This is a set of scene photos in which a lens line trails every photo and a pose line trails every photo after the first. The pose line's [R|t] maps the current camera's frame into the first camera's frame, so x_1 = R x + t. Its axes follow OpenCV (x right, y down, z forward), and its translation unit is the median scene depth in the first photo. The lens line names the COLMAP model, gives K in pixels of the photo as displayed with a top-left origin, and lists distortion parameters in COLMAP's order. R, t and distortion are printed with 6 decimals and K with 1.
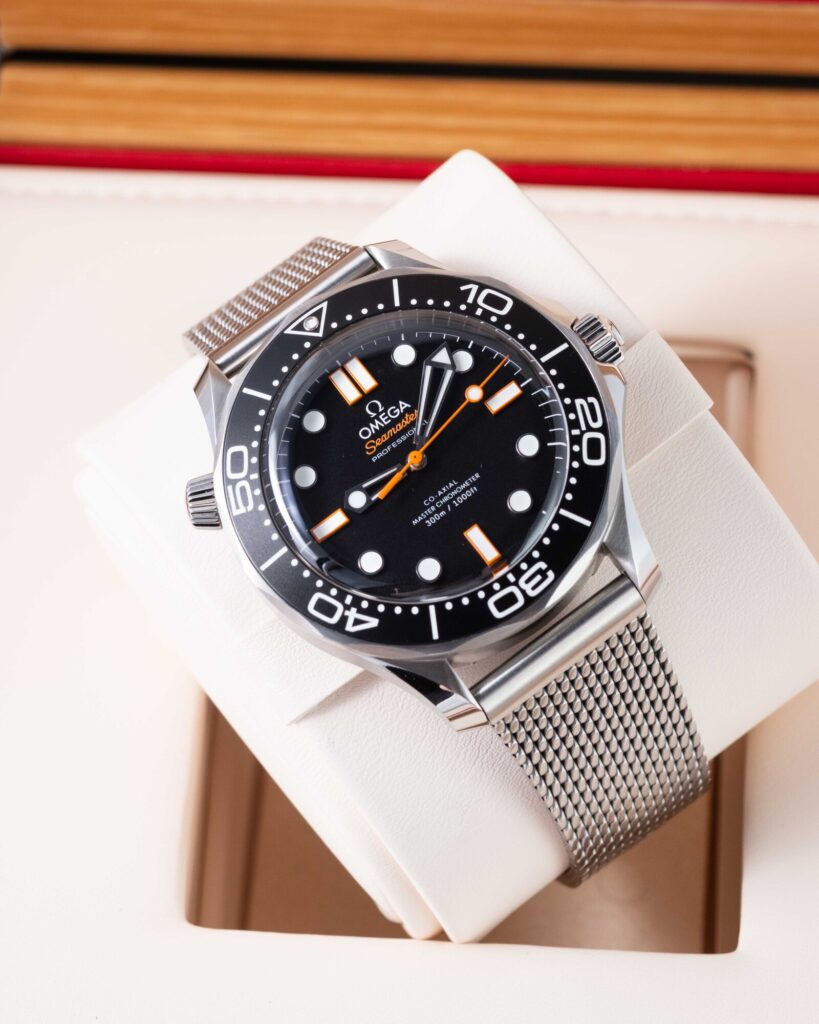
lens RADIAL K [[4438.3, 0, 399.6], [0, 4438.3, 571.0], [0, 0, 1]] dist [0.539292, 0.000000]
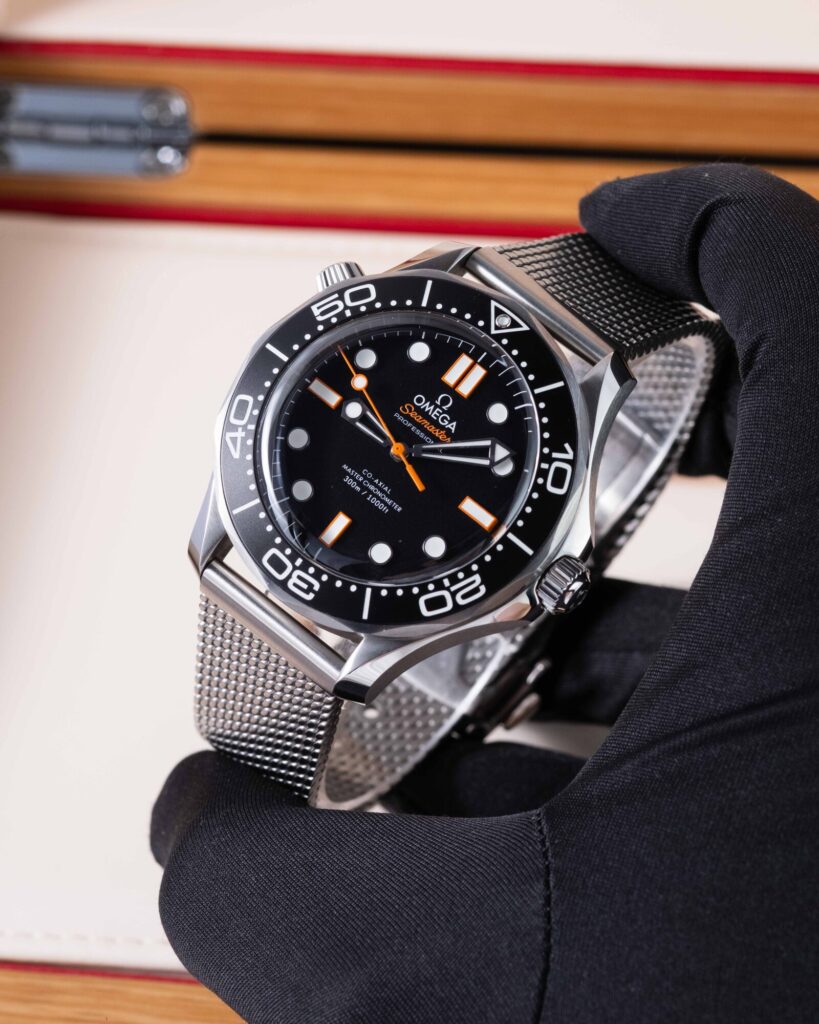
lens RADIAL K [[4438.3, 0, 415.0], [0, 4438.3, 506.3], [0, 0, 1]] dist [0.539292, 0.000000]
pose [[0.239261, 0.948659, -0.206883, 0.238422], [-0.873869, 0.303264, 0.379979, -0.430408], [0.423211, 0.089874, 0.901563, 0.037480]]
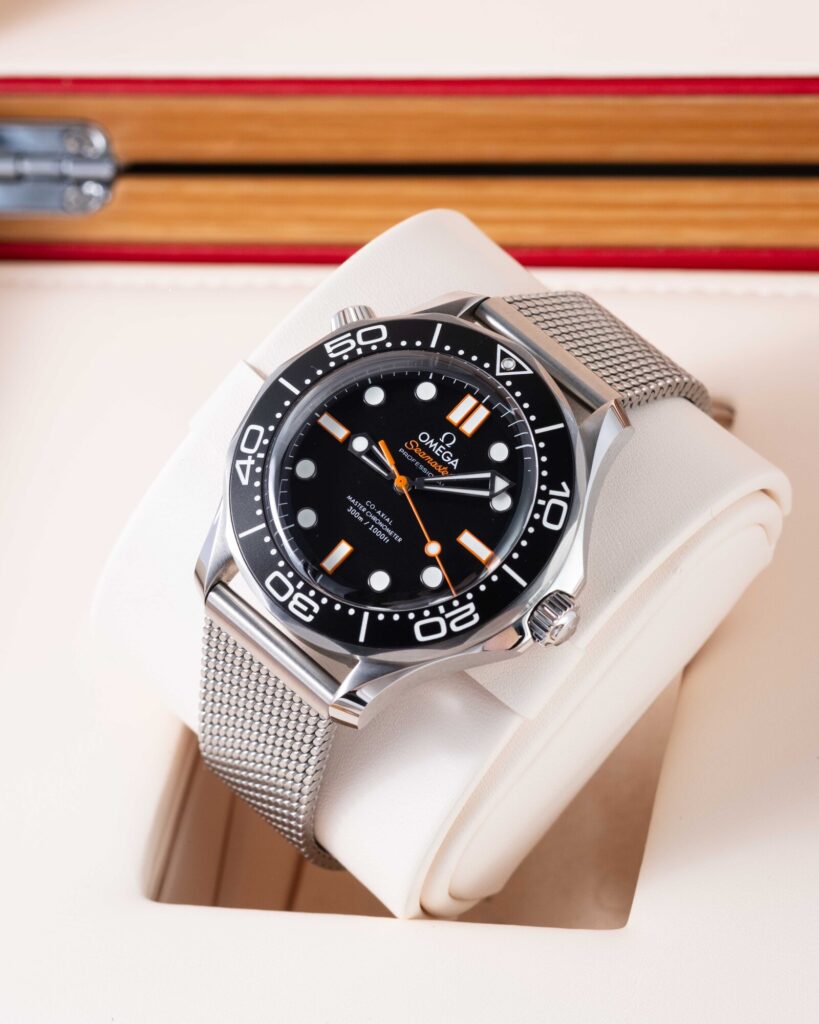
lens RADIAL K [[4438.3, 0, 399.3], [0, 4438.3, 517.3], [0, 0, 1]] dist [0.539292, 0.000000]
pose [[0.192776, 0.944300, -0.266711, 0.306770], [-0.883143, 0.285436, 0.372270, -0.434223], [0.427663, 0.163780, 0.888977, 0.014922]]
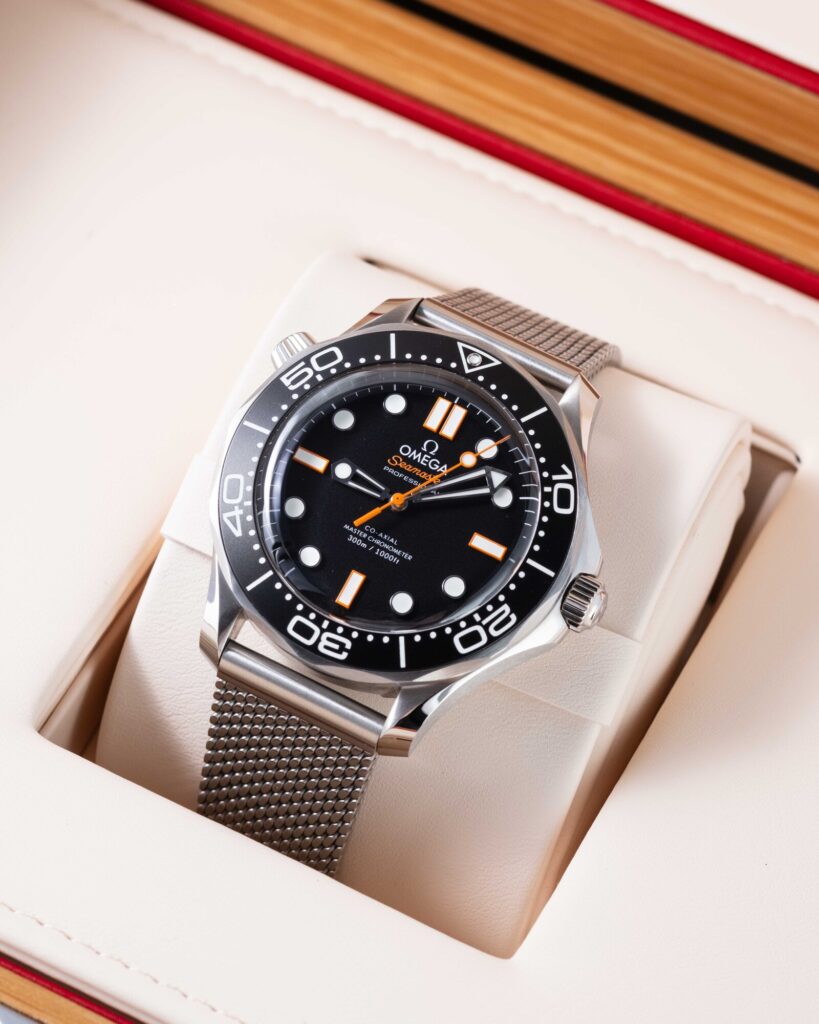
lens RADIAL K [[4438.3, 0, 411.2], [0, 4438.3, 510.4], [0, 0, 1]] dist [0.539292, 0.000000]
pose [[0.433271, 0.877586, -0.205228, 0.228781], [-0.859275, 0.470928, 0.199685, -0.242438], [0.271889, 0.089830, 0.958127, -0.035871]]
